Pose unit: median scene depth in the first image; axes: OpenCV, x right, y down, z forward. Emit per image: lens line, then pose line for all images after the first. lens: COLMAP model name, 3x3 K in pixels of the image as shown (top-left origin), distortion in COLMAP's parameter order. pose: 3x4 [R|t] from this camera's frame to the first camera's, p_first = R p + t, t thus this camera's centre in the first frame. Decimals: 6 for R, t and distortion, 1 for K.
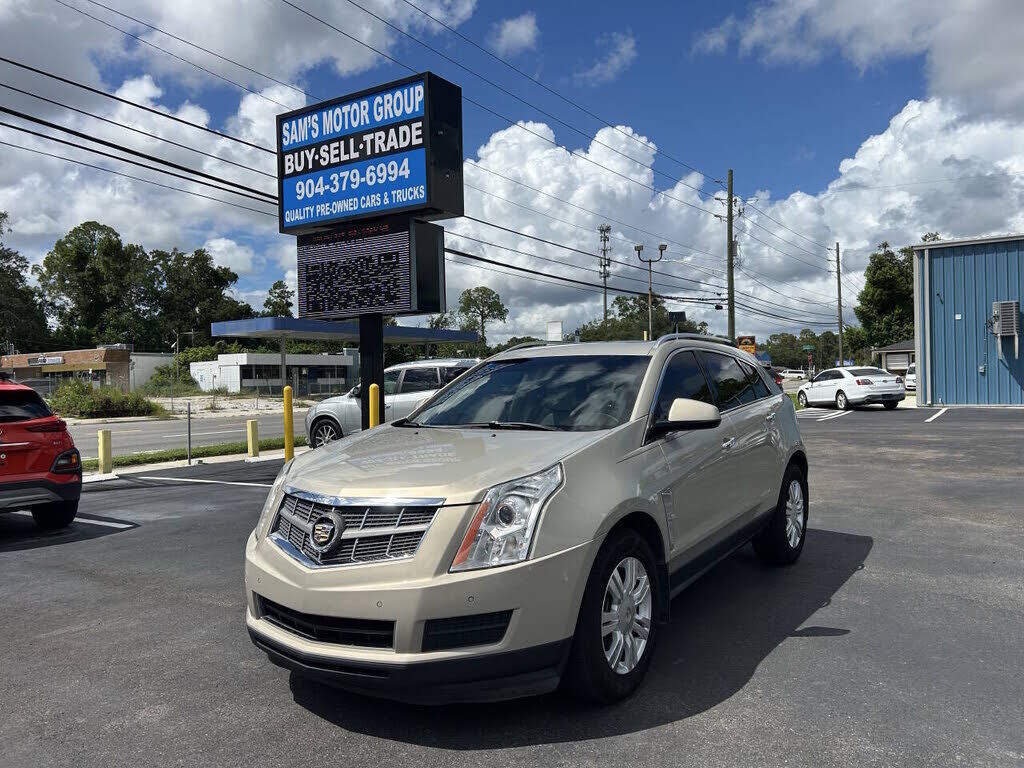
lens RADIAL K [[785.2, 0, 505.3], [0, 785.2, 383.1], [0, 0, 1]] dist [0.036851, -0.008626]
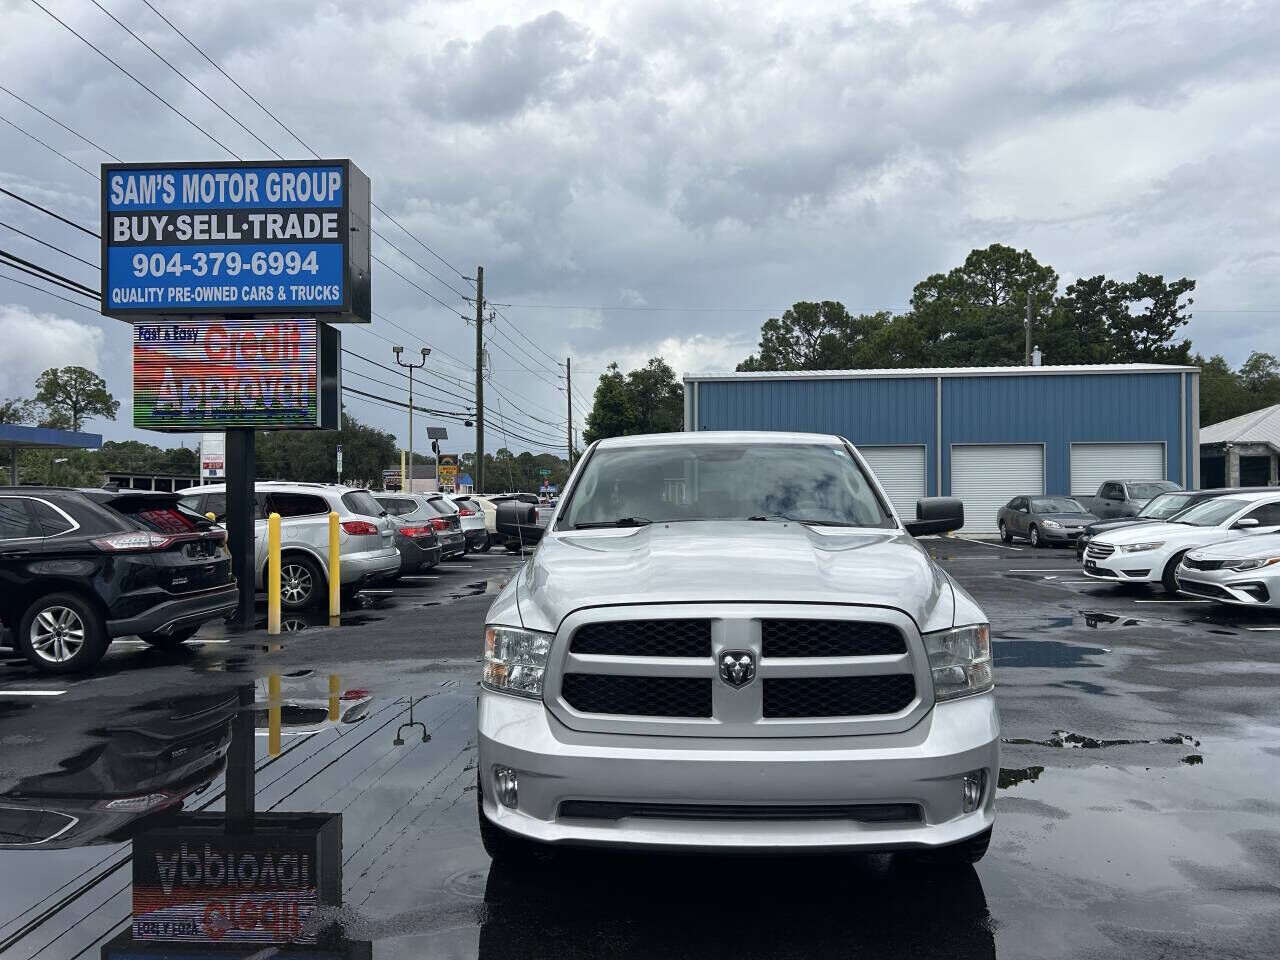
lens RADIAL K [[981.4, 0, 631.6], [0, 981.4, 478.9], [0, 0, 1]] dist [0.036851, -0.008626]
pose [[0.874326, 0.027545, 0.484557, -0.313110], [-0.012622, 0.999341, -0.034032, -0.003901], [-0.485175, 0.023639, 0.874097, -0.099326]]
